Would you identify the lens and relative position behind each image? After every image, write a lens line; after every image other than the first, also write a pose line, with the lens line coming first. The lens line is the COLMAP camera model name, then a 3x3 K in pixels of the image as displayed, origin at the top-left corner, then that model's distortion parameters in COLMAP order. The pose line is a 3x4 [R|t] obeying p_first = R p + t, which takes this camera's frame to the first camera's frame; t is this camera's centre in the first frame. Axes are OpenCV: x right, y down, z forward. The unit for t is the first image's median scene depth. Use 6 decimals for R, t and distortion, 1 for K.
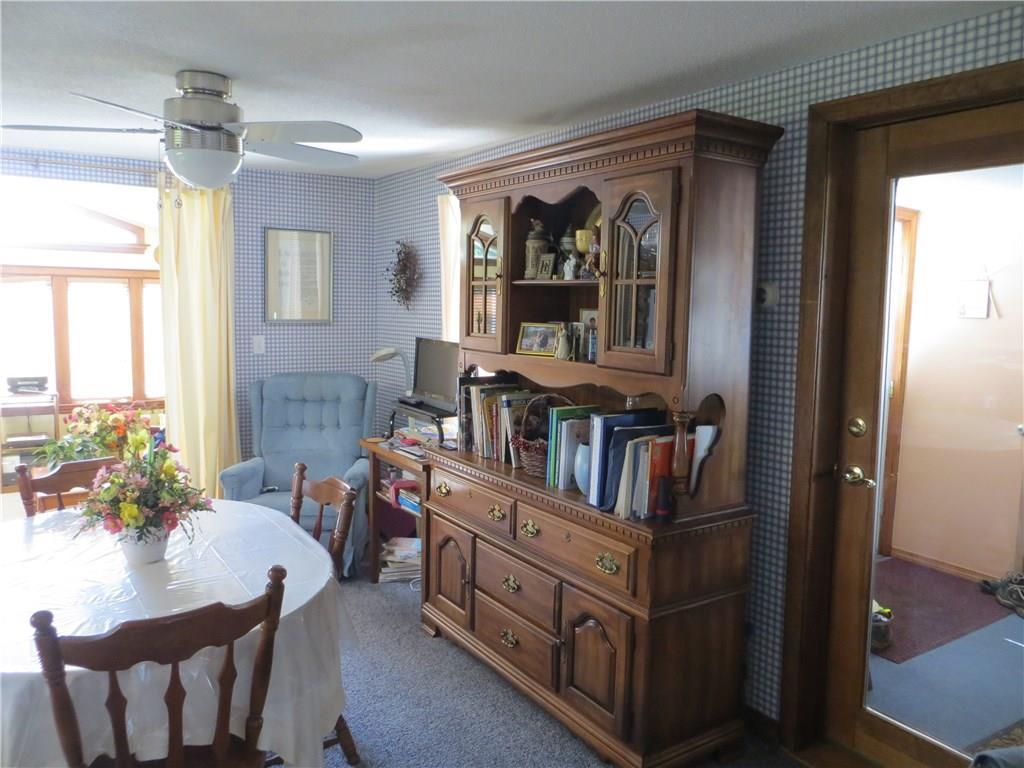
lens RADIAL K [[769.0, 0, 508.5], [0, 769.0, 385.4], [0, 0, 1]] dist [-0.008989, -0.004221]
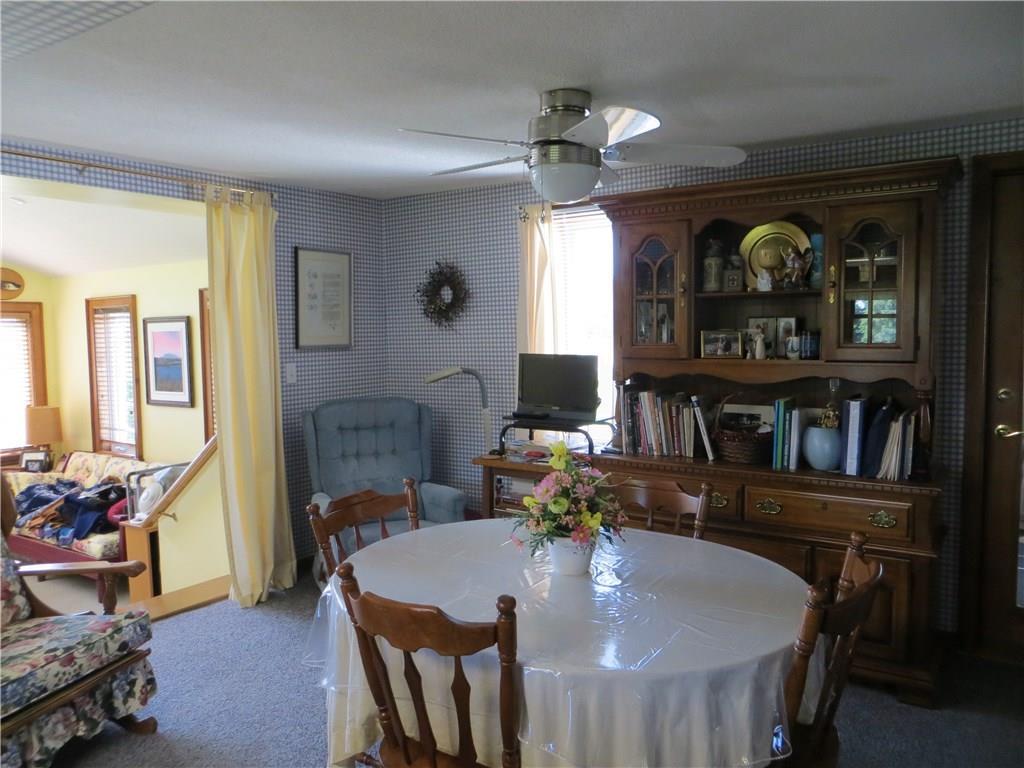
lens RADIAL K [[769.0, 0, 505.4], [0, 769.0, 384.7], [0, 0, 1]] dist [-0.008989, -0.004221]
pose [[0.920774, -0.060529, 0.385371, -0.495106], [0.074972, 0.996931, -0.022548, 0.000589], [-0.382823, 0.049653, 0.922486, 0.055108]]
